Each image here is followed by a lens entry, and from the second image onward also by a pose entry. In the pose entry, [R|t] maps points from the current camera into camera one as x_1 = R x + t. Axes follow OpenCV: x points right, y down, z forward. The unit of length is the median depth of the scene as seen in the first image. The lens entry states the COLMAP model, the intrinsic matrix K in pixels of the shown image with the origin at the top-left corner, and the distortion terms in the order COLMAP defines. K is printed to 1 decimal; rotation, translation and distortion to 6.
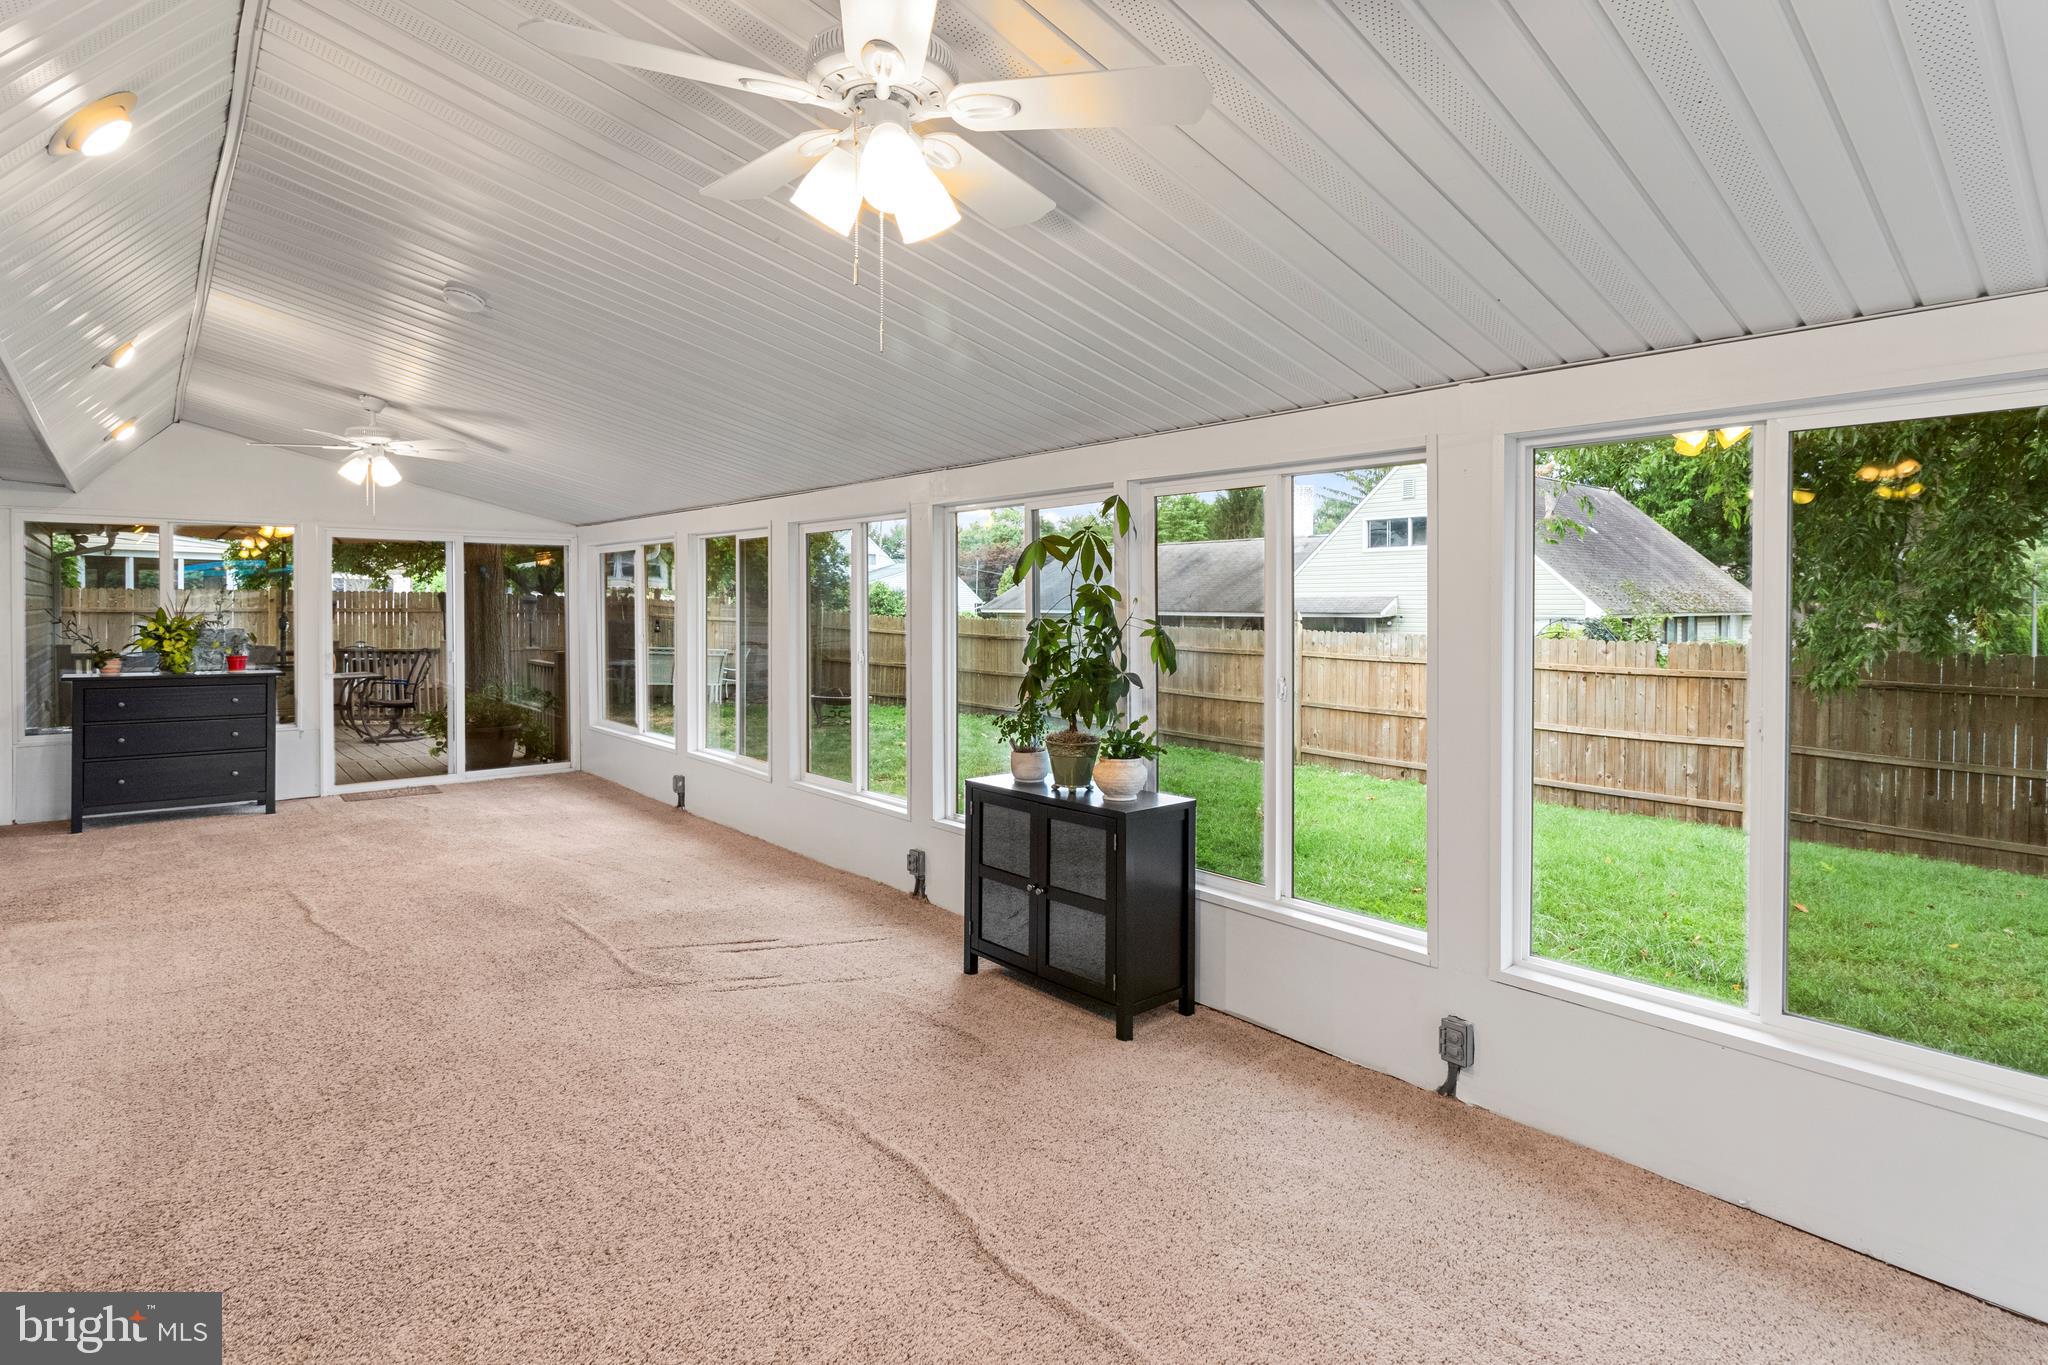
lens RADIAL K [[1075.4, 0, 1026.5], [0, 1075.4, 619.8], [0, 0, 1]] dist [0.001317, -0.001377]
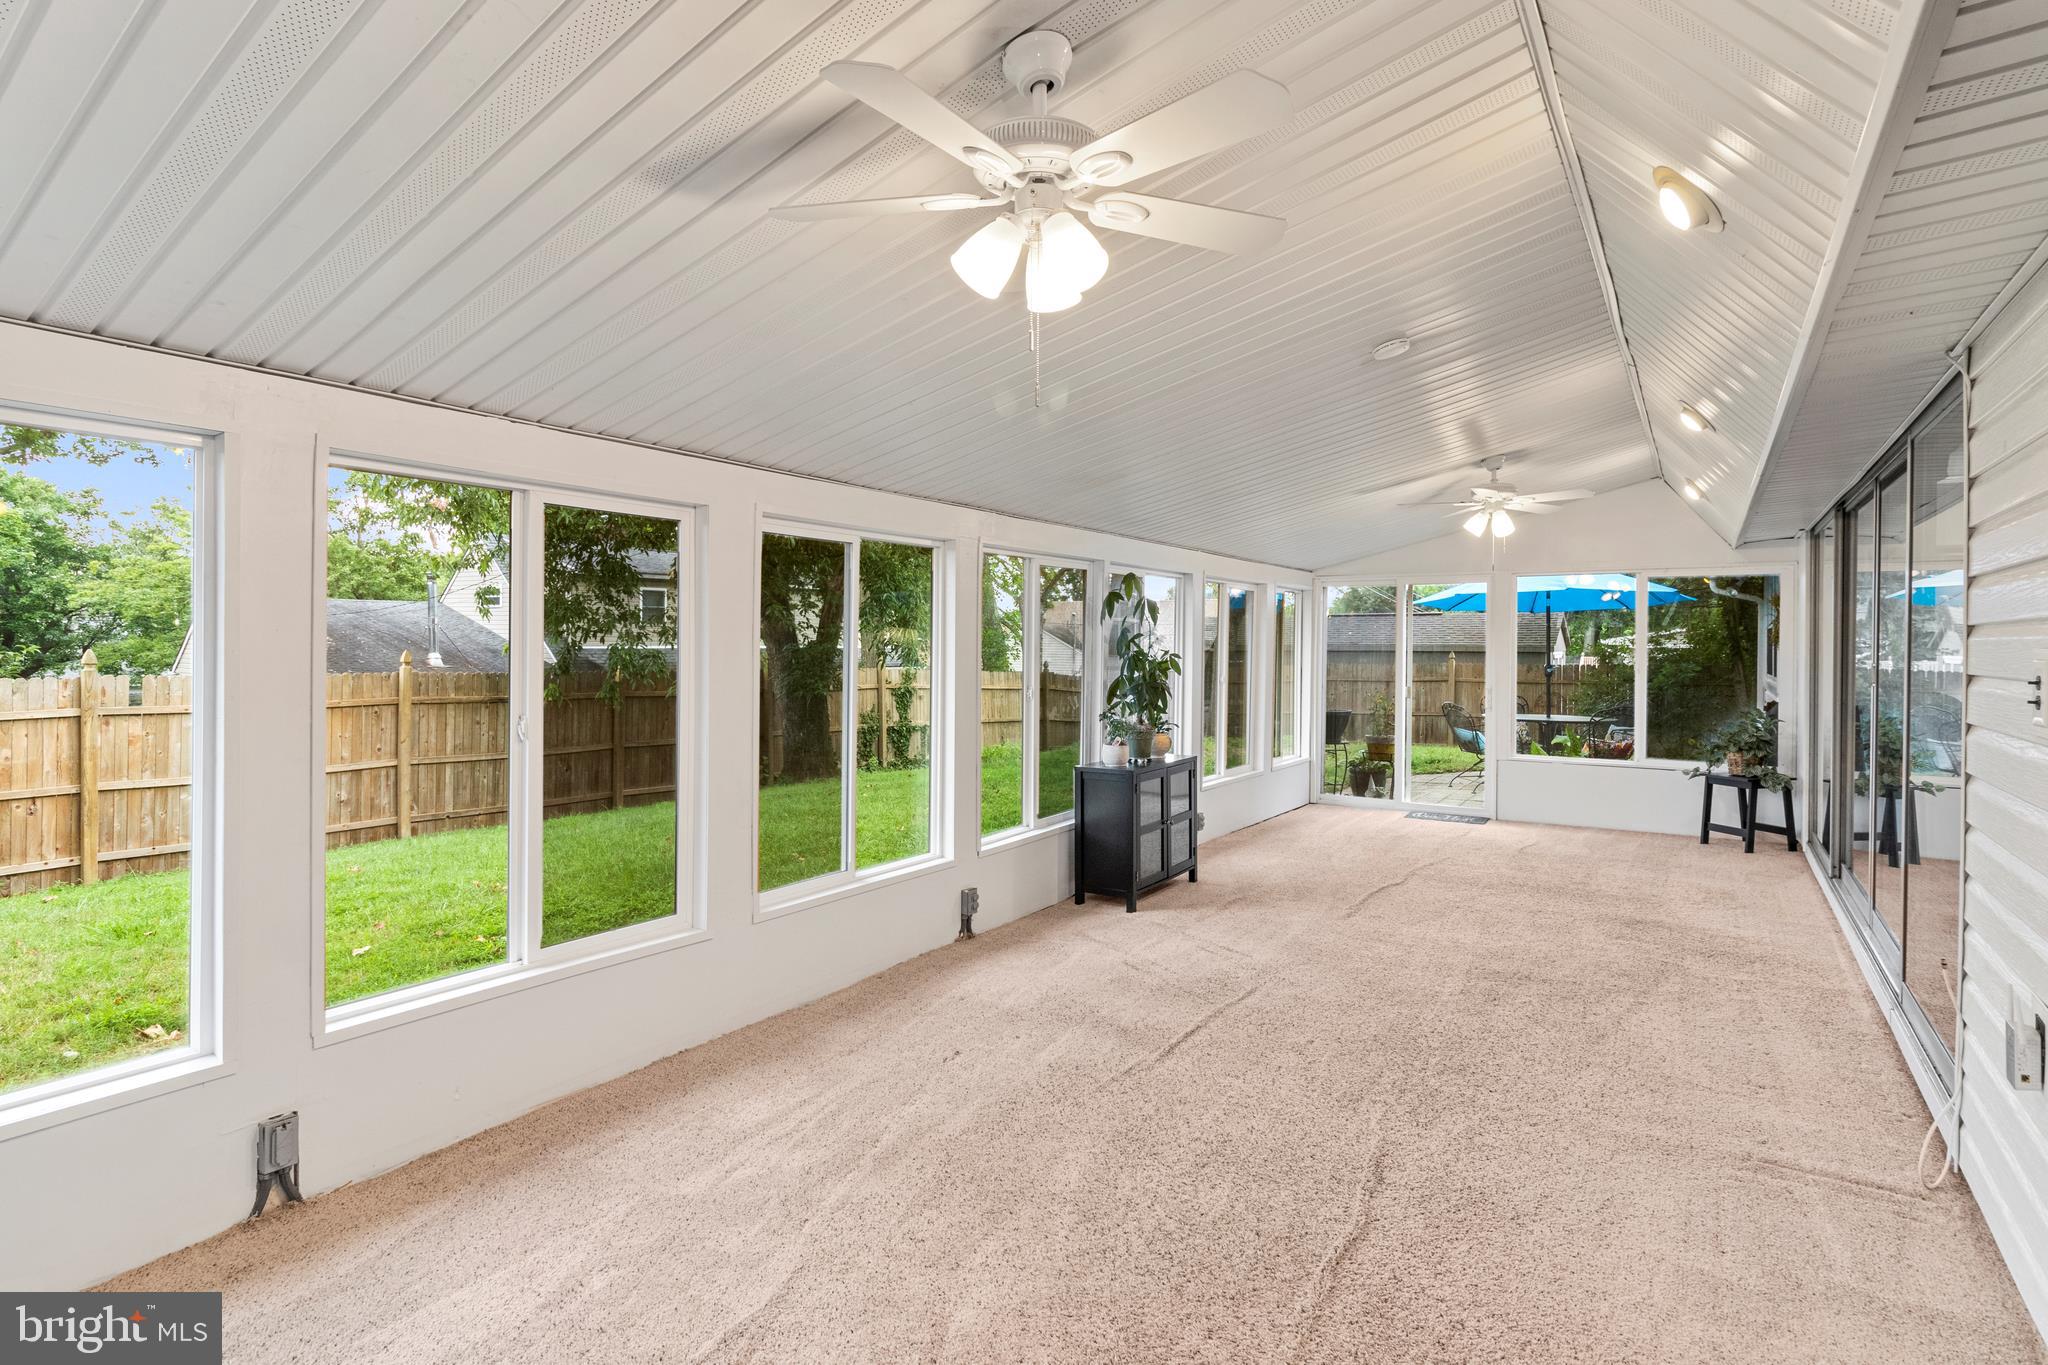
lens RADIAL K [[1075.4, 0, 1026.5], [0, 1075.4, 619.8], [0, 0, 1]] dist [0.001317, -0.001377]
pose [[-0.307506, 0.019131, 0.951354, -1.312159], [0.011577, 0.999799, -0.016363, -0.016973], [-0.951476, 0.005982, -0.307666, 1.541354]]
